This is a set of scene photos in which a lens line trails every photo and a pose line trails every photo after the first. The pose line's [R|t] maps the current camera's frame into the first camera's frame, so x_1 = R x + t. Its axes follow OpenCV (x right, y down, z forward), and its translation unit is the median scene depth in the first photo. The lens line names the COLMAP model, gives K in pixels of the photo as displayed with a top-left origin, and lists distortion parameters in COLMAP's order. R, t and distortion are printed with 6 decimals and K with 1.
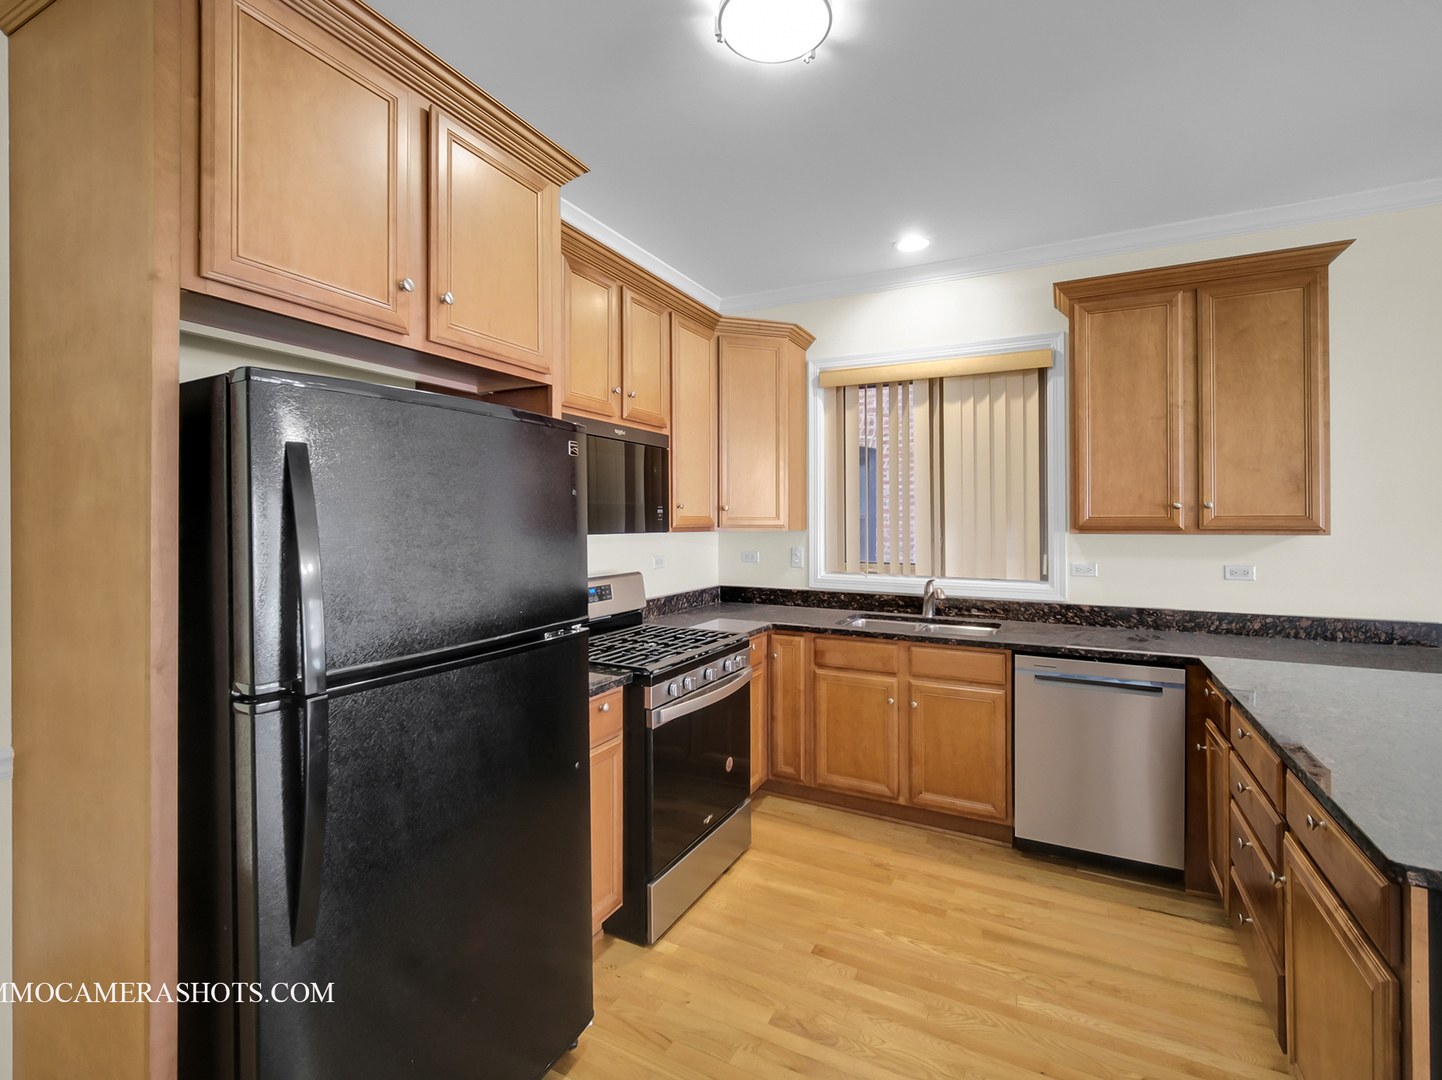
lens RADIAL K [[655.8, 0, 738.0], [0, 655.8, 517.0], [0, 0, 1]] dist [0.000353, -0.001790]
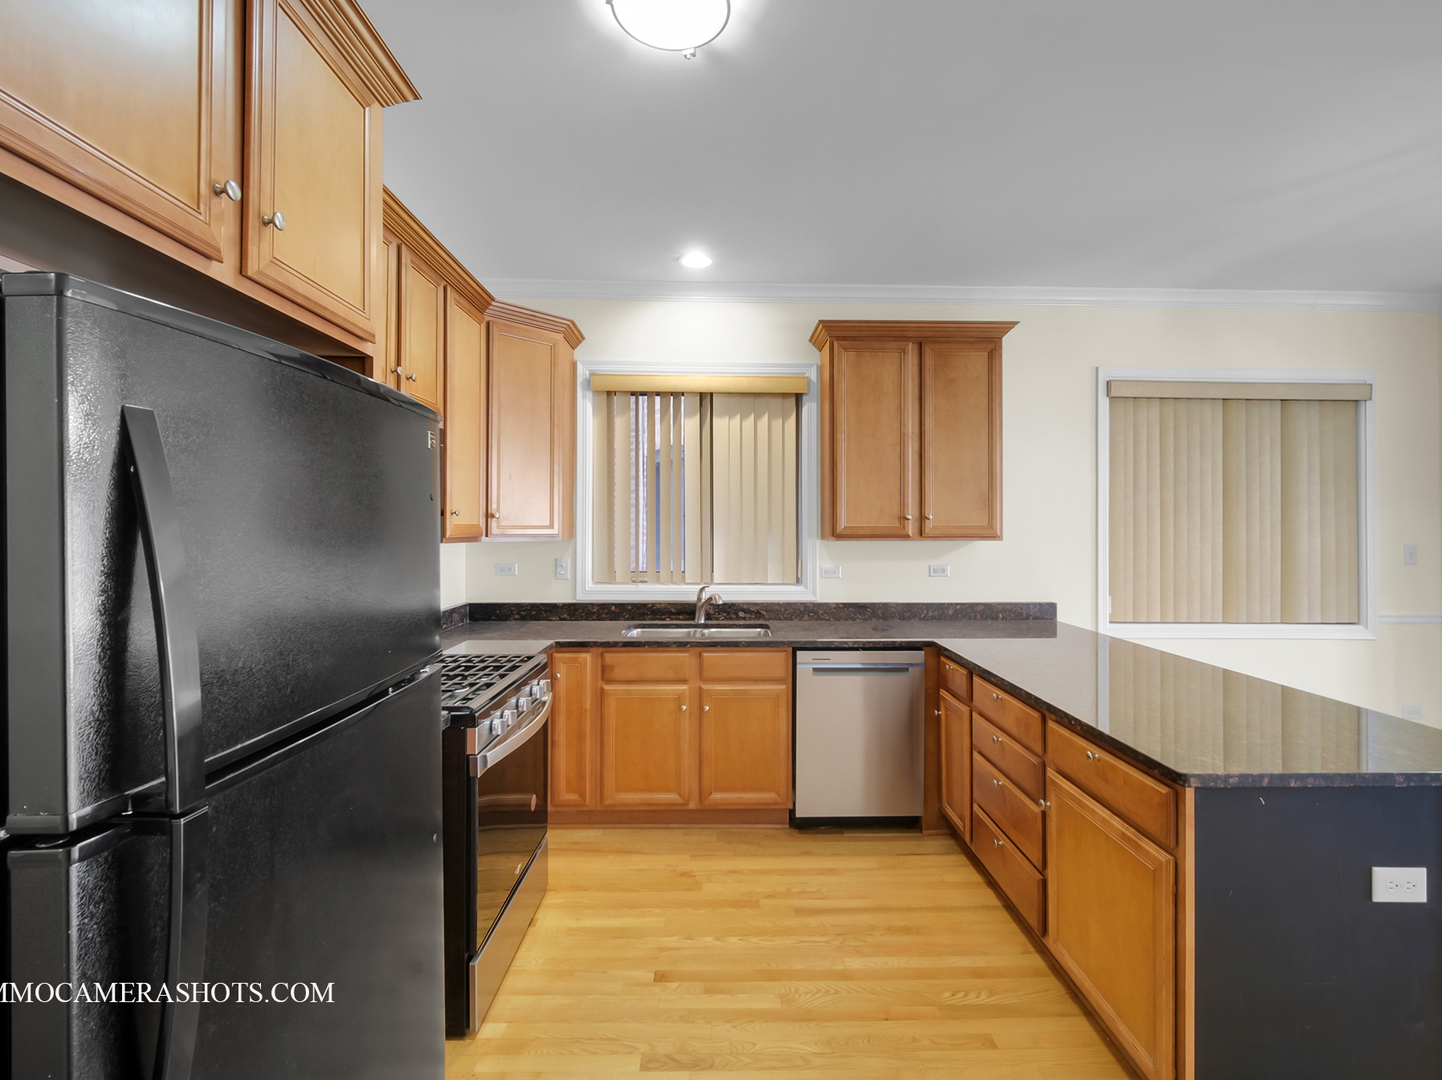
lens RADIAL K [[655.8, 0, 738.0], [0, 655.8, 520.6], [0, 0, 1]] dist [0.000353, -0.001790]
pose [[0.880518, 0.006421, 0.473970, -0.185625], [-0.003780, 0.999972, -0.006524, -0.002111], [-0.473998, 0.003953, 0.880517, 0.074611]]
